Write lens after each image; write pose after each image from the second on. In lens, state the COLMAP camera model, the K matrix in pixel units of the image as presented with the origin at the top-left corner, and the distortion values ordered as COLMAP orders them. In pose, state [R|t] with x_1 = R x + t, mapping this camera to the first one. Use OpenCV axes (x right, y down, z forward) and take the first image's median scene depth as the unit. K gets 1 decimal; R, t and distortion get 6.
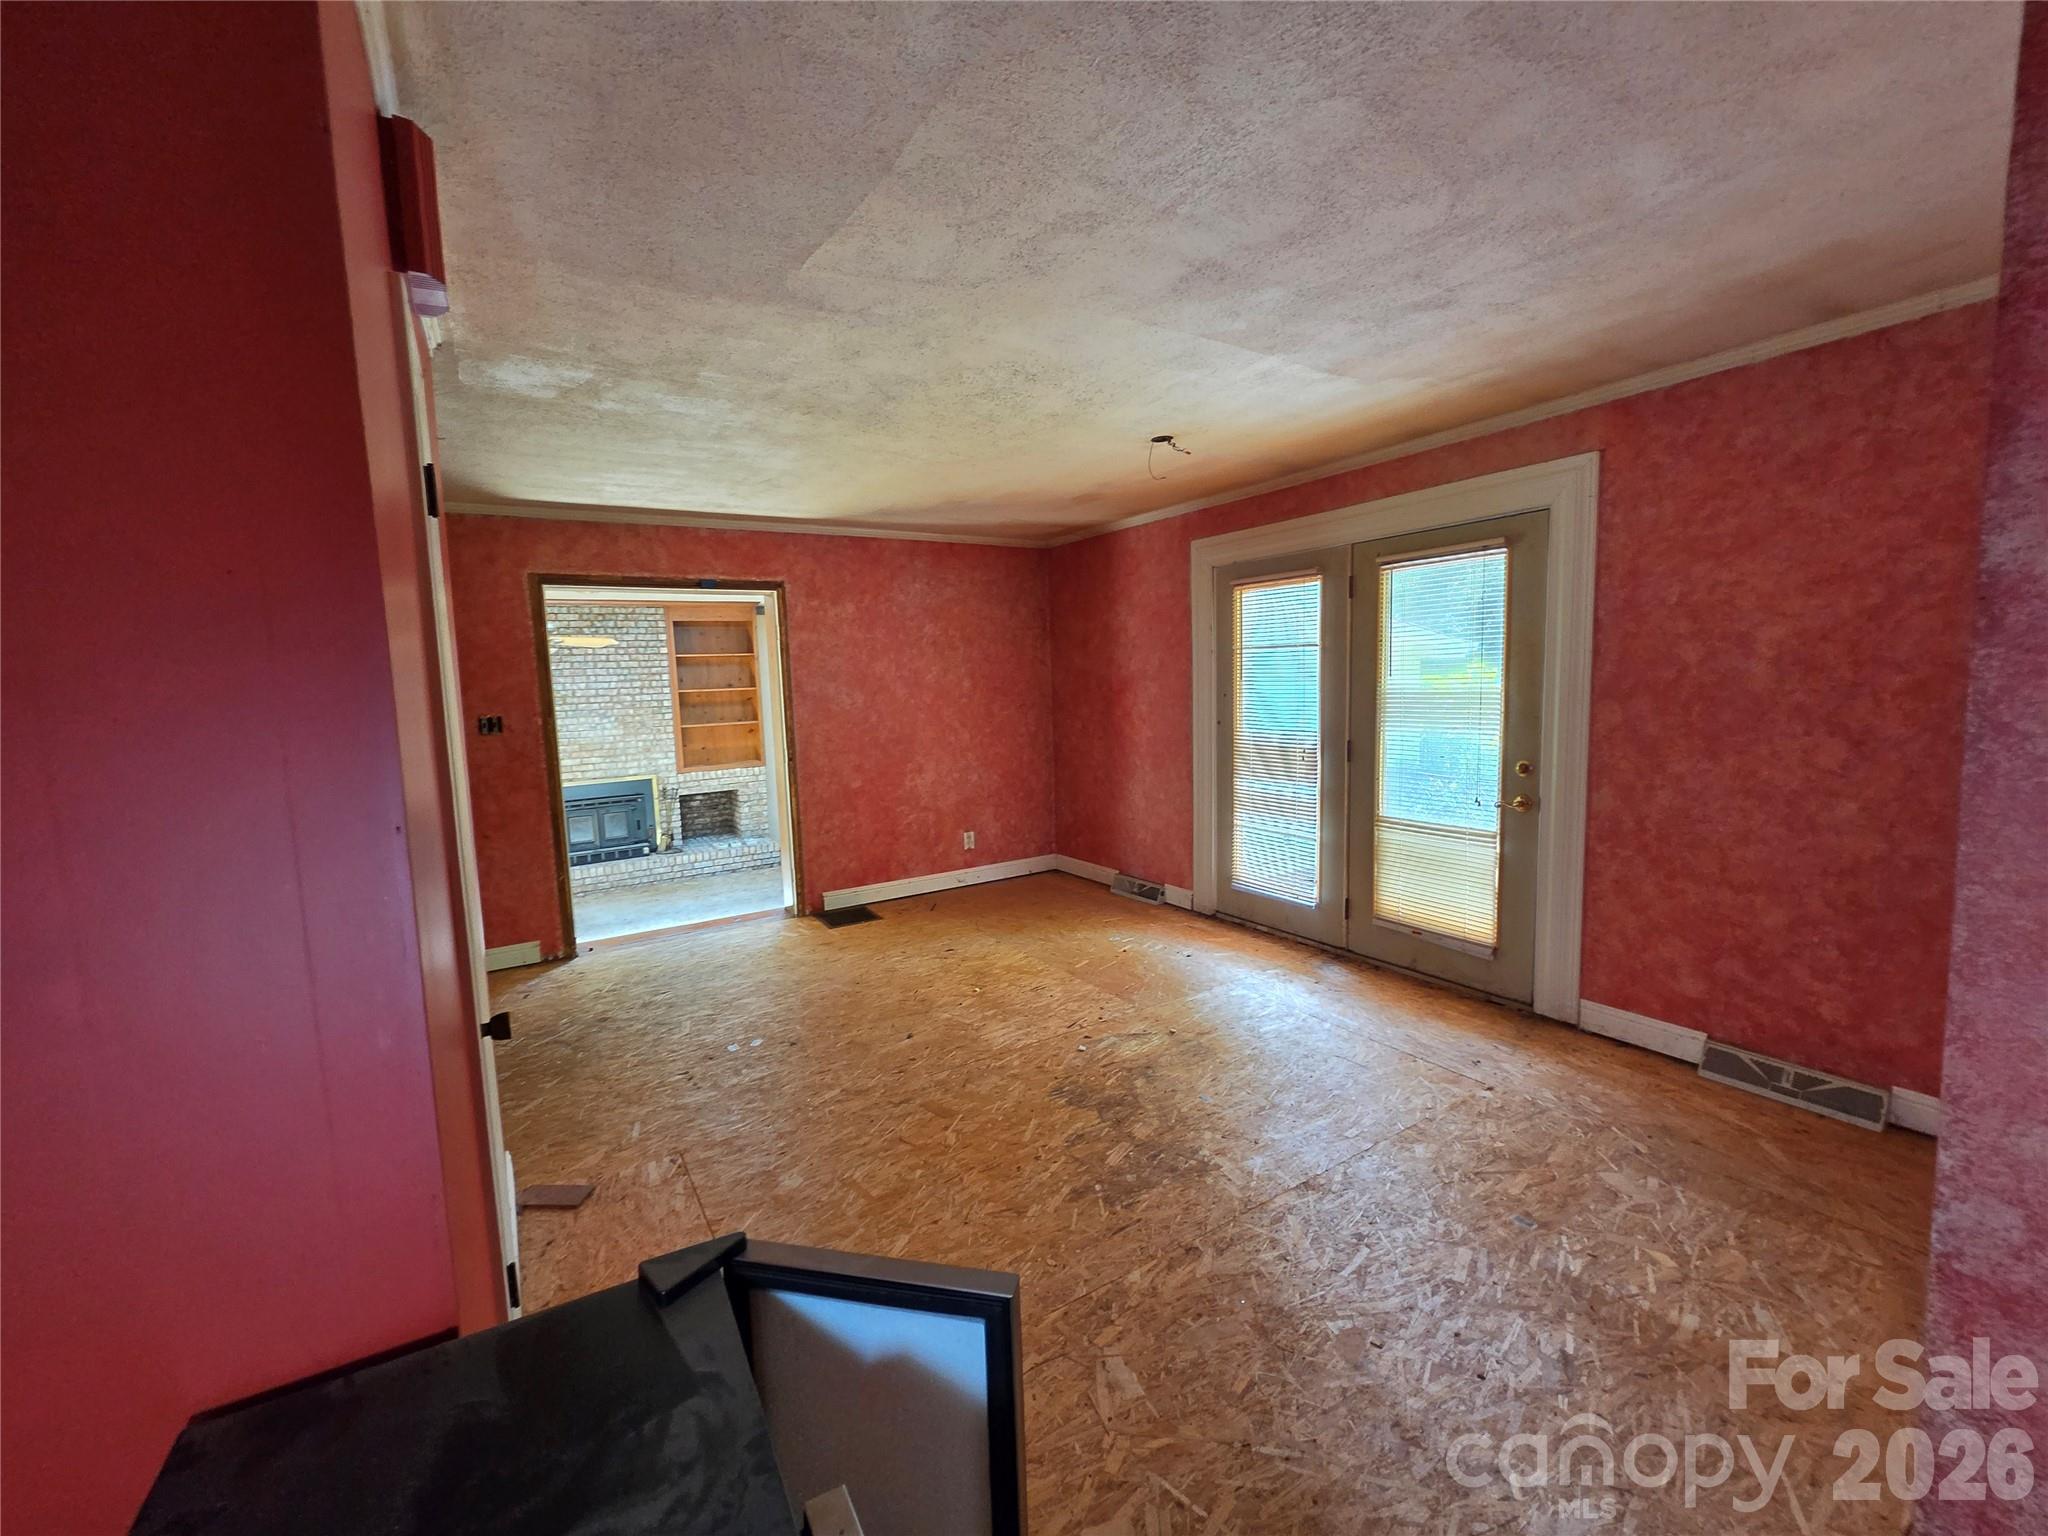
lens RADIAL K [[838.5, 0, 1012.4], [0, 838.5, 766.6], [0, 0, 1]] dist [0.000989, 0.000242]
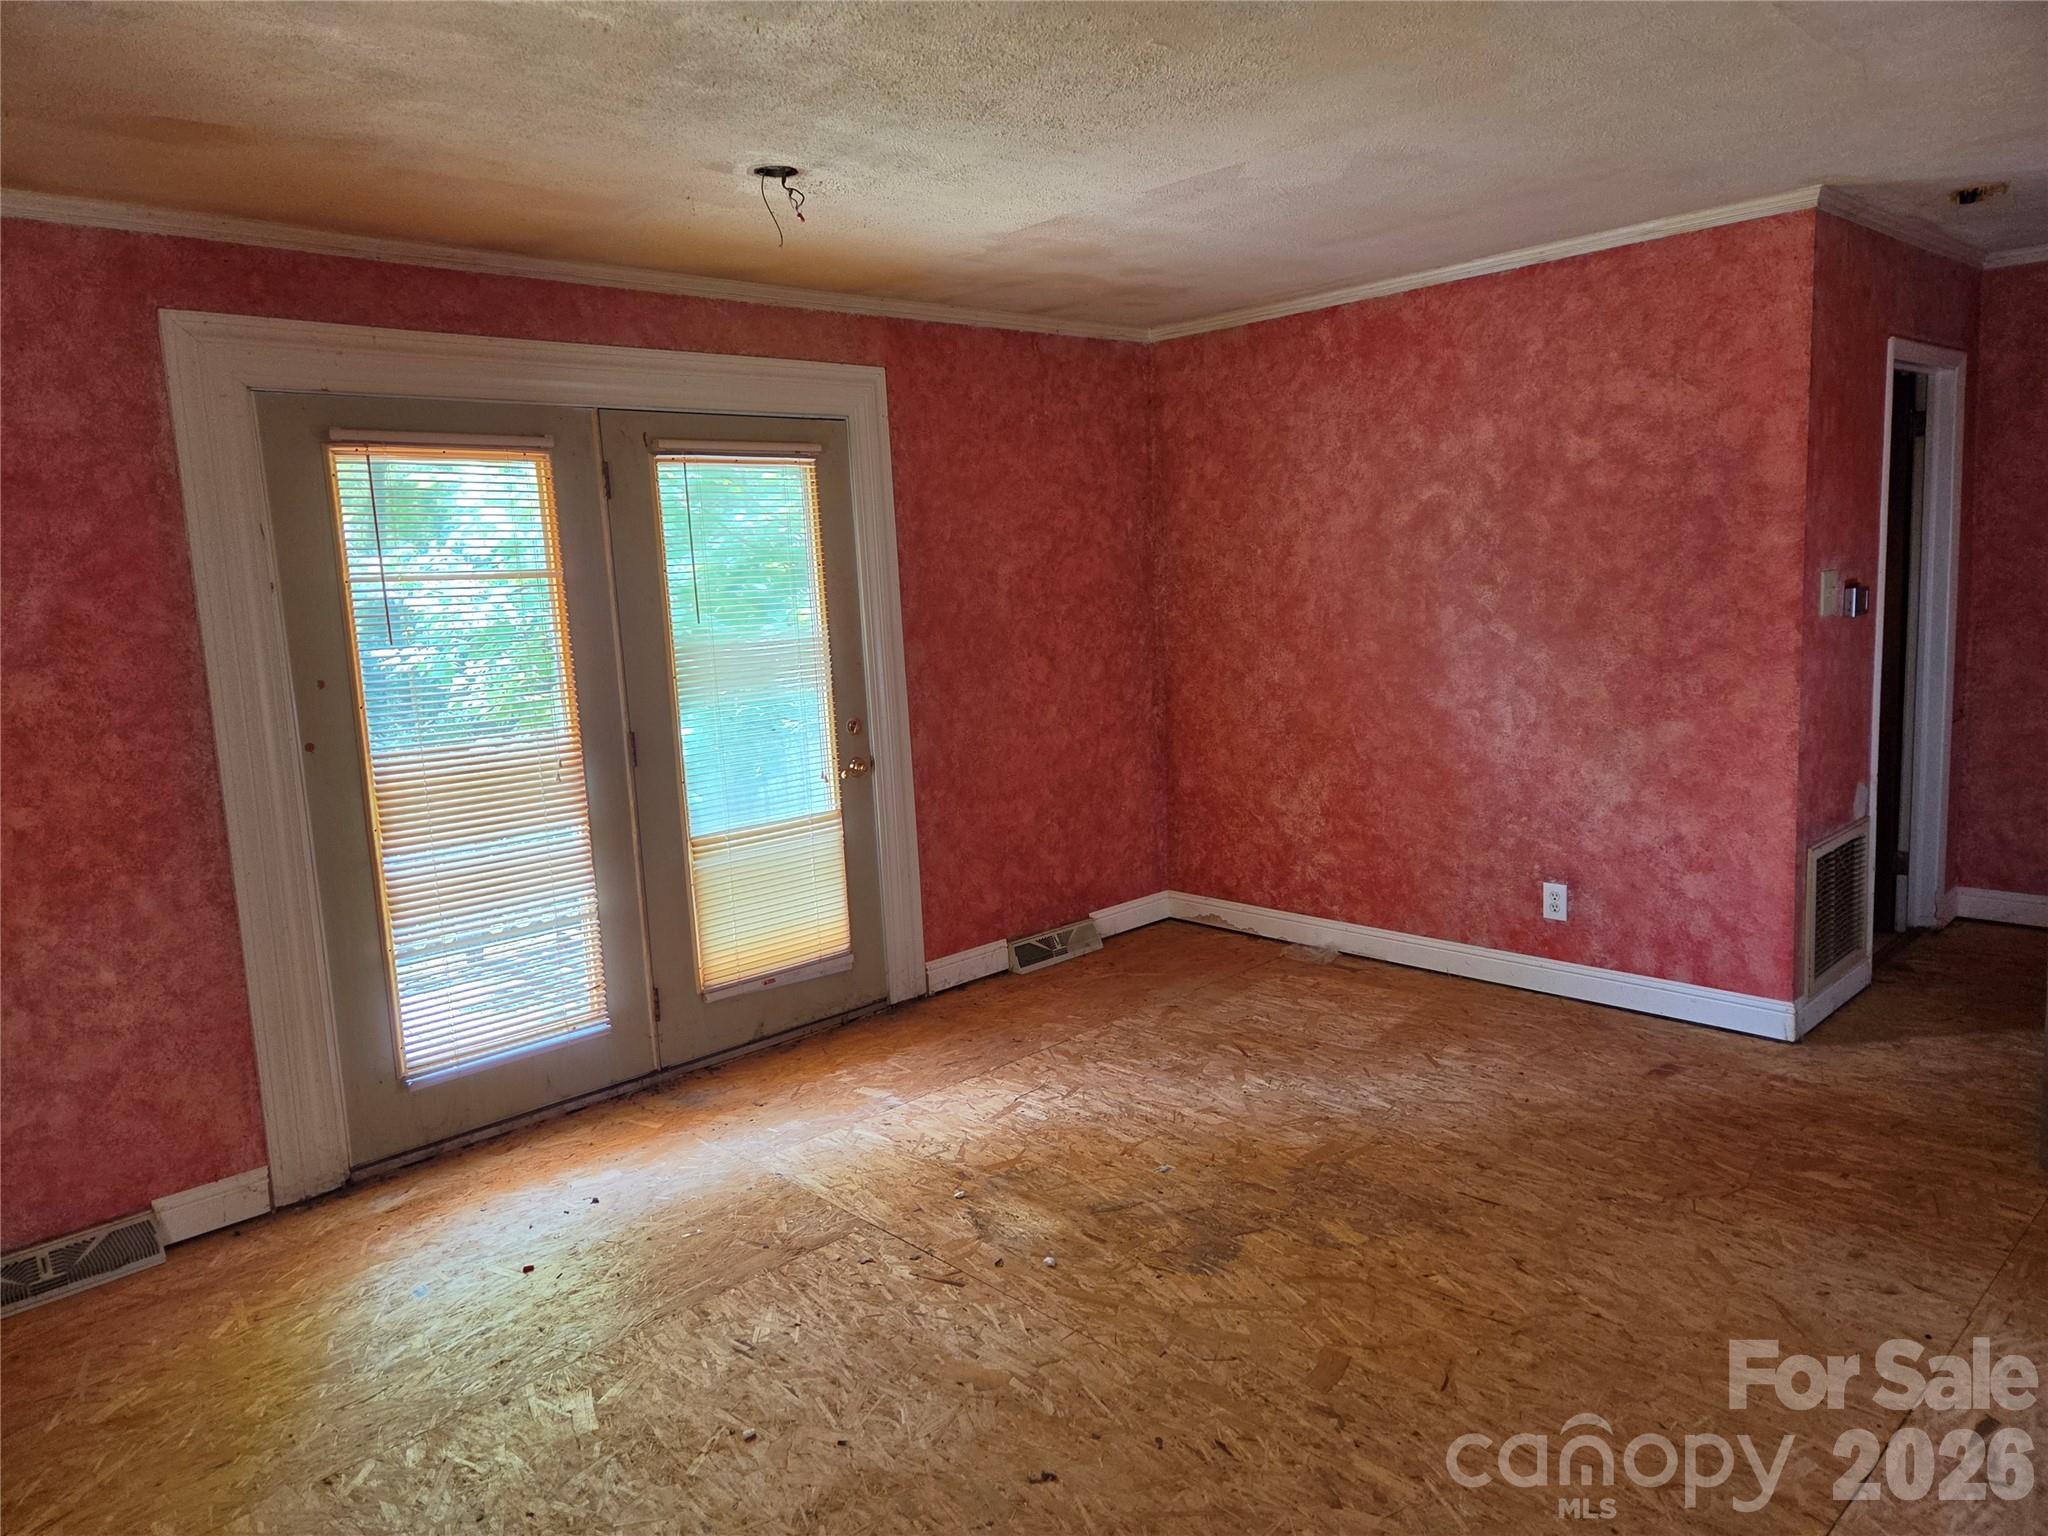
lens RADIAL K [[1356.9, 0, 1017.4], [0, 1356.9, 770.6], [0, 0, 1]] dist [0.008717, -0.003708]
pose [[-0.204713, -0.100048, 0.973696, -0.725181], [0.159575, 0.978043, 0.134044, -0.106734], [-0.965727, 0.182818, -0.184253, 1.069348]]
